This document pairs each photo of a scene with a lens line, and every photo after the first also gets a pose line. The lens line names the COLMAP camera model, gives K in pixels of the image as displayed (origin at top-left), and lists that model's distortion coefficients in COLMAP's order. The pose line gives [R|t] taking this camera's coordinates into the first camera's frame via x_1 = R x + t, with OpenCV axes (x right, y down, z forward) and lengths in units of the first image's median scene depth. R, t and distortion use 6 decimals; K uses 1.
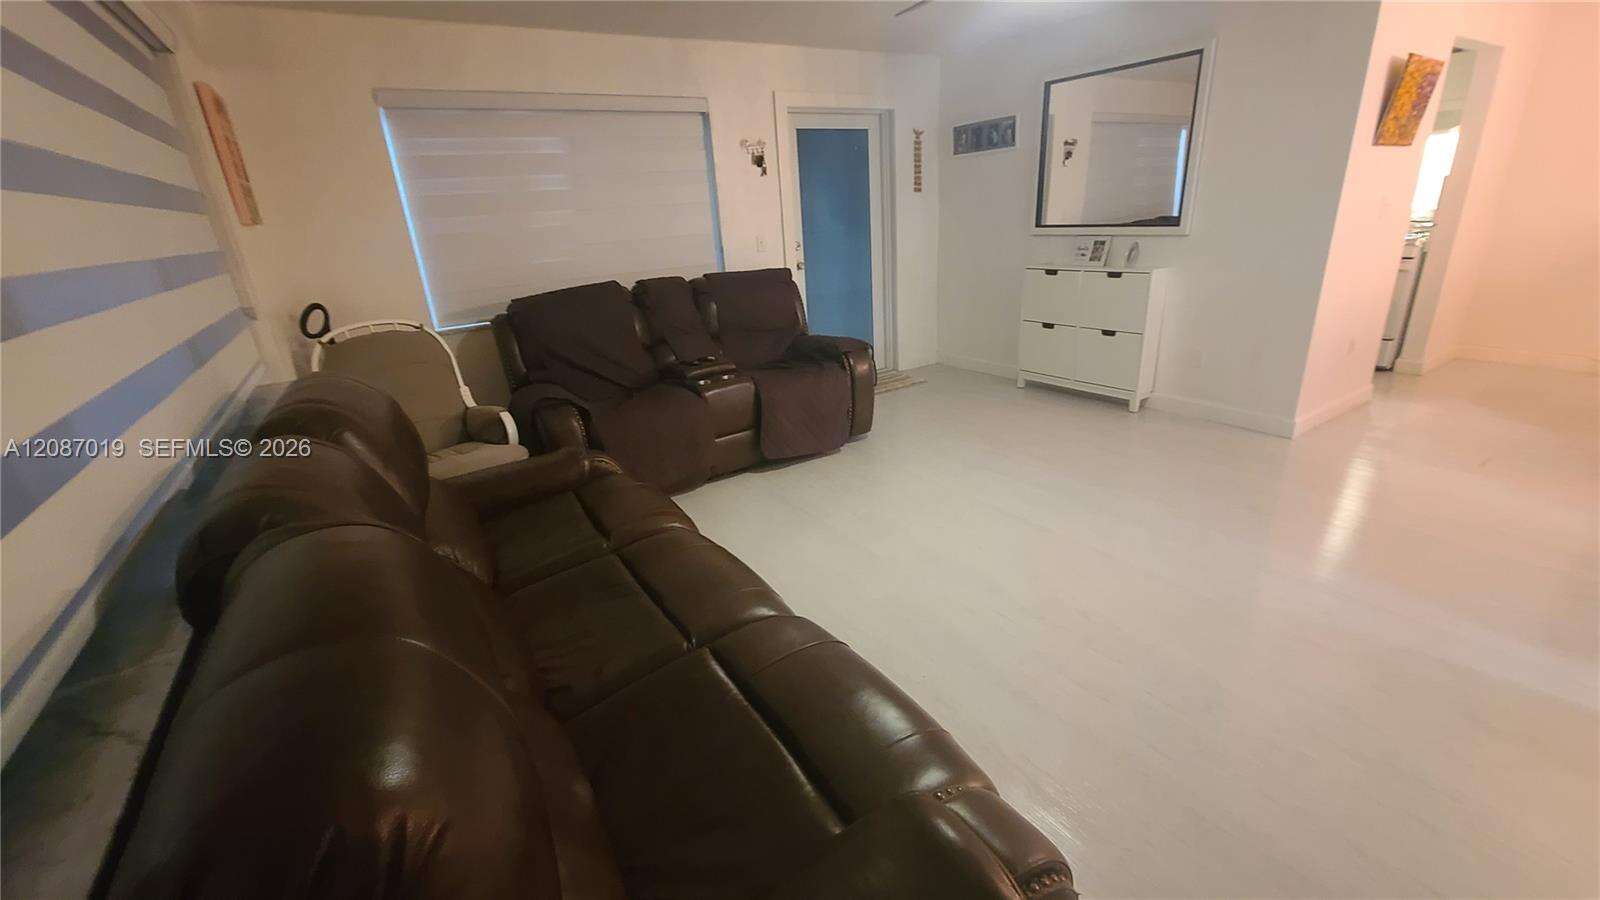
lens RADIAL K [[651.8, 0, 801.2], [0, 651.8, 448.3], [0, 0, 1]] dist [0.000769, 0.000079]
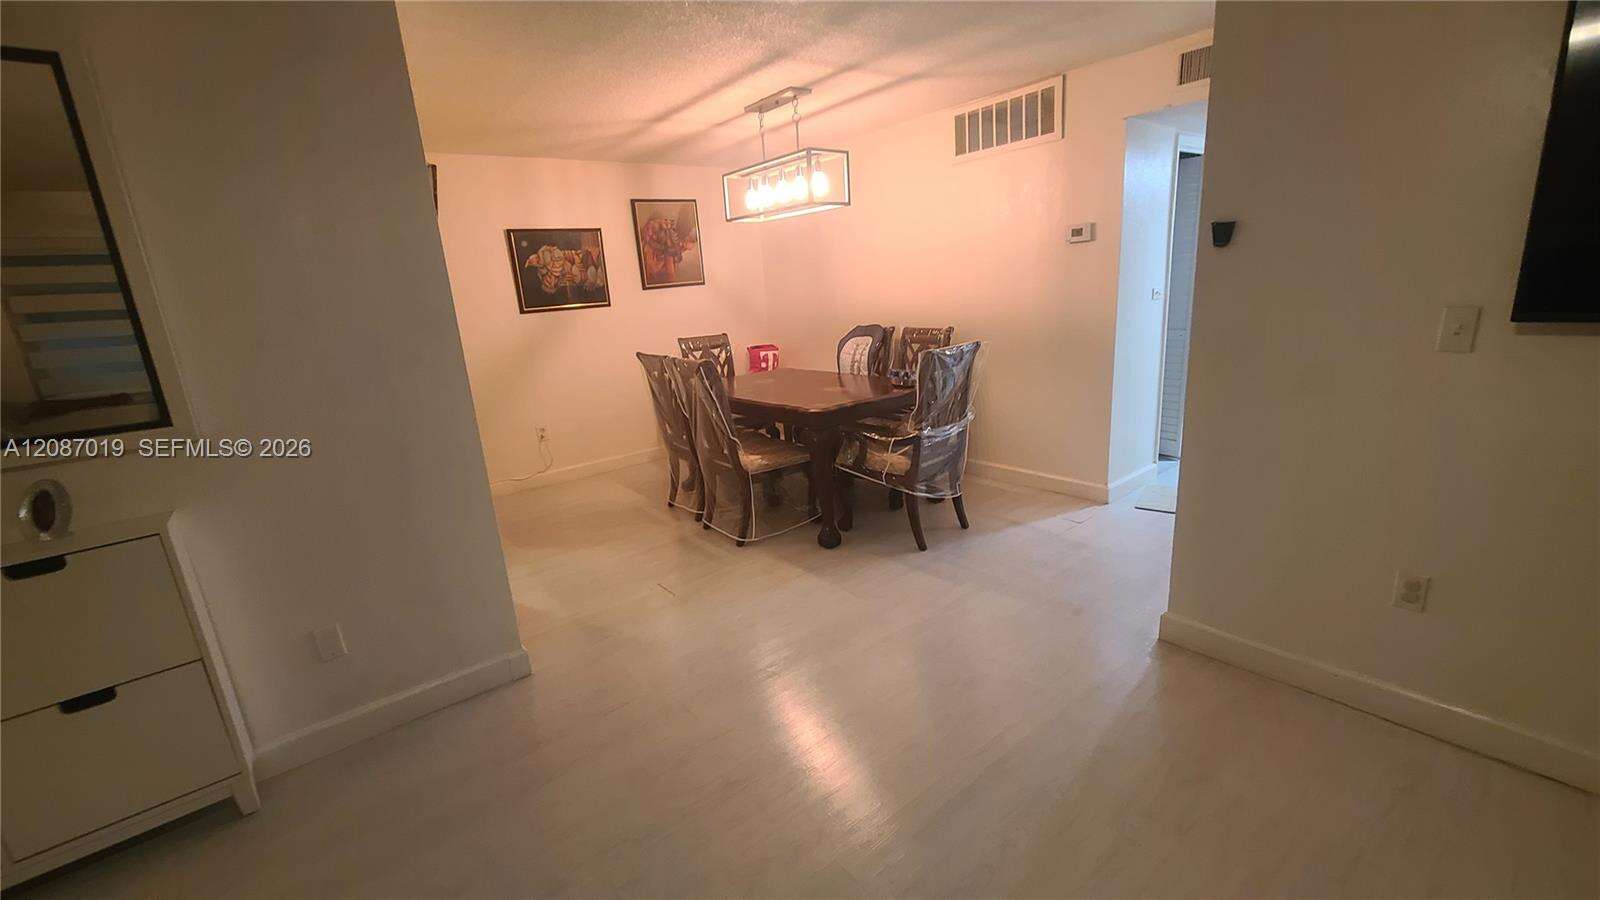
lens RADIAL K [[651.8, 0, 800.0], [0, 651.8, 450.9], [0, 0, 1]] dist [0.000769, 0.000079]
pose [[-0.096609, -0.184387, 0.978094, 0.073397], [0.416404, 0.885072, 0.207980, -0.214320], [-0.904032, 0.427375, -0.008727, 0.553571]]
